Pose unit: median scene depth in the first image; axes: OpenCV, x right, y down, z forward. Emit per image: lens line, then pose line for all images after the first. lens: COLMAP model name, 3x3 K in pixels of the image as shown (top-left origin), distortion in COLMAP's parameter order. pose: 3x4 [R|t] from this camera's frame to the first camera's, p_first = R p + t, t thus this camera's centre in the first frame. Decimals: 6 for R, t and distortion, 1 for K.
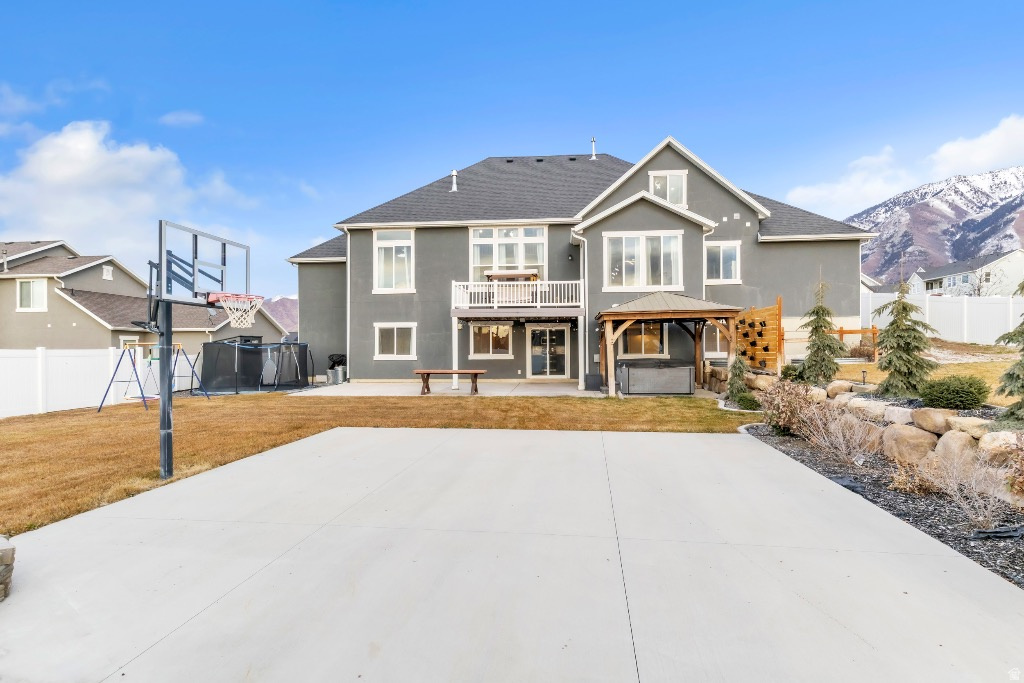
lens RADIAL K [[503.3, 0, 517.7], [0, 503.3, 347.1], [0, 0, 1]] dist [0.011245, -0.001540]
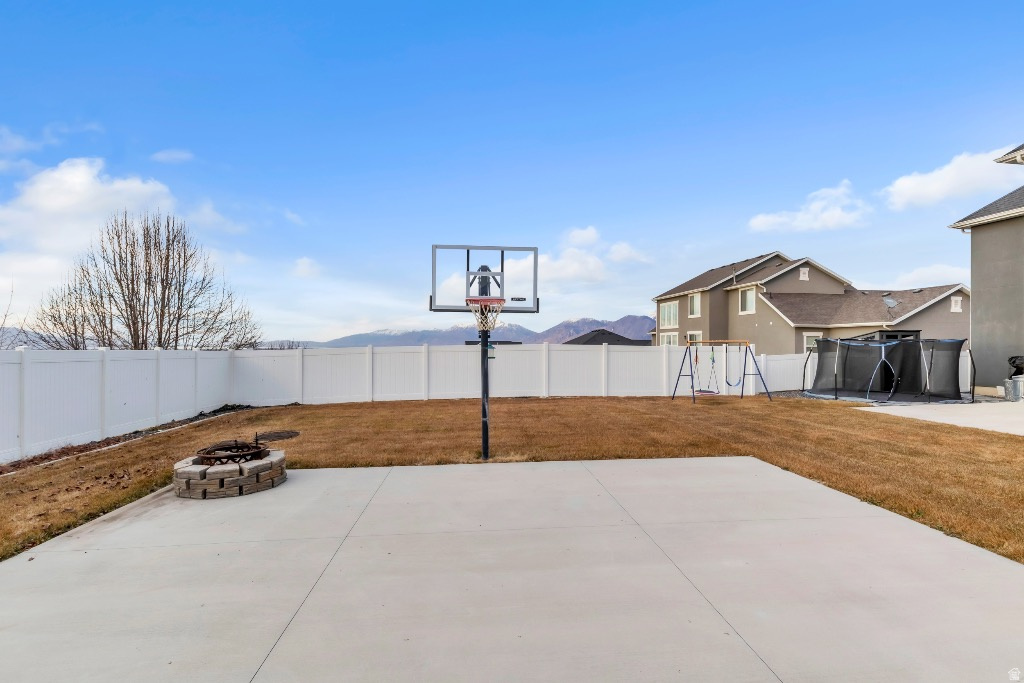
lens RADIAL K [[503.3, 0, 517.8], [0, 503.3, 340.9], [0, 0, 1]] dist [0.011245, -0.001540]
pose [[0.227556, -0.002478, -0.973762, 0.136385], [-0.000330, 0.999997, -0.002622, -0.003159], [0.973765, 0.000918, 0.227554, 0.245392]]
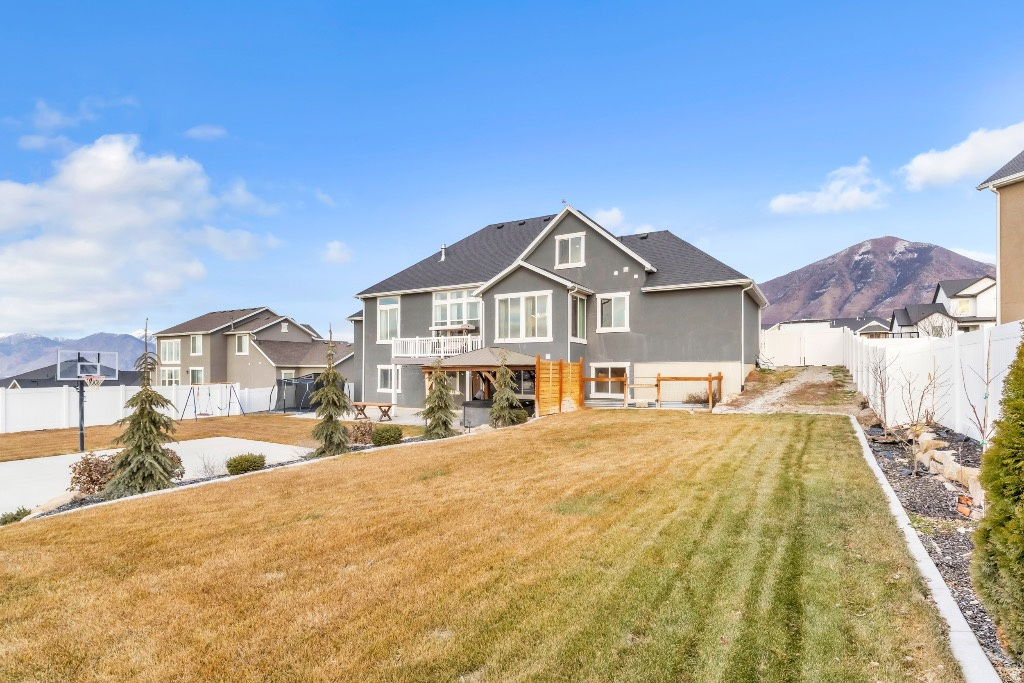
lens RADIAL K [[503.3, 0, 519.7], [0, 503.3, 373.0], [0, 0, 1]] dist [0.011245, -0.001540]
pose [[0.906871, 0.007820, -0.421335, 0.659608], [-0.004409, 0.999949, 0.009070, -0.041945], [0.421384, -0.006367, 0.906860, -0.087951]]
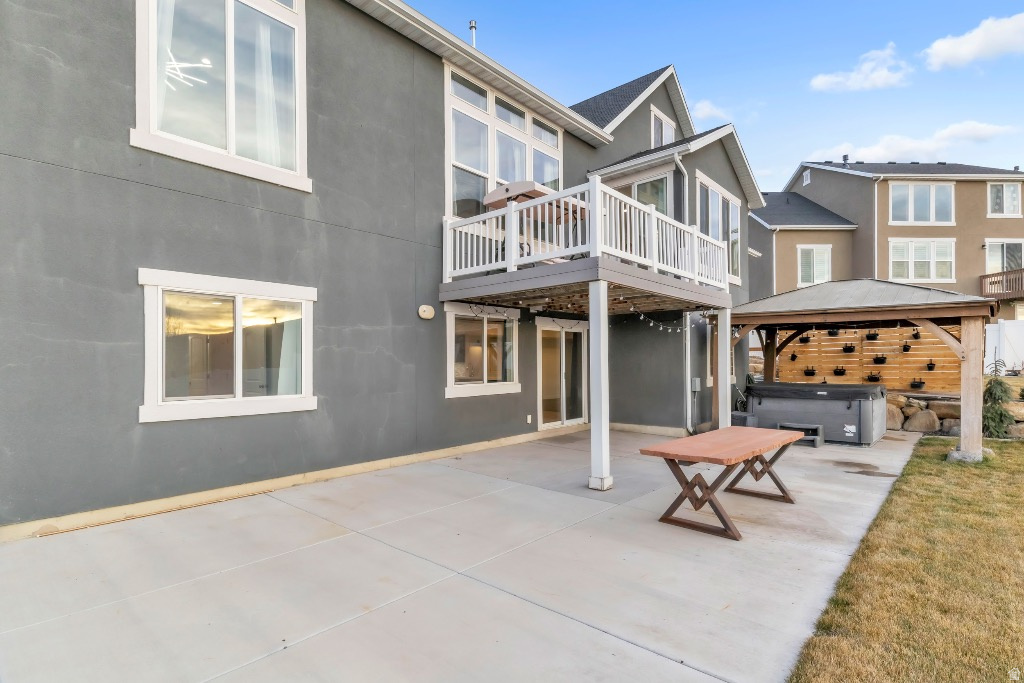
lens RADIAL K [[503.3, 0, 519.4], [0, 503.3, 359.8], [0, 0, 1]] dist [0.011245, -0.001540]
pose [[0.597625, 0.002864, 0.801771, -0.376338], [0.000526, 0.999992, -0.003963, -0.003733], [-0.801776, 0.002790, 0.597619, 0.720899]]
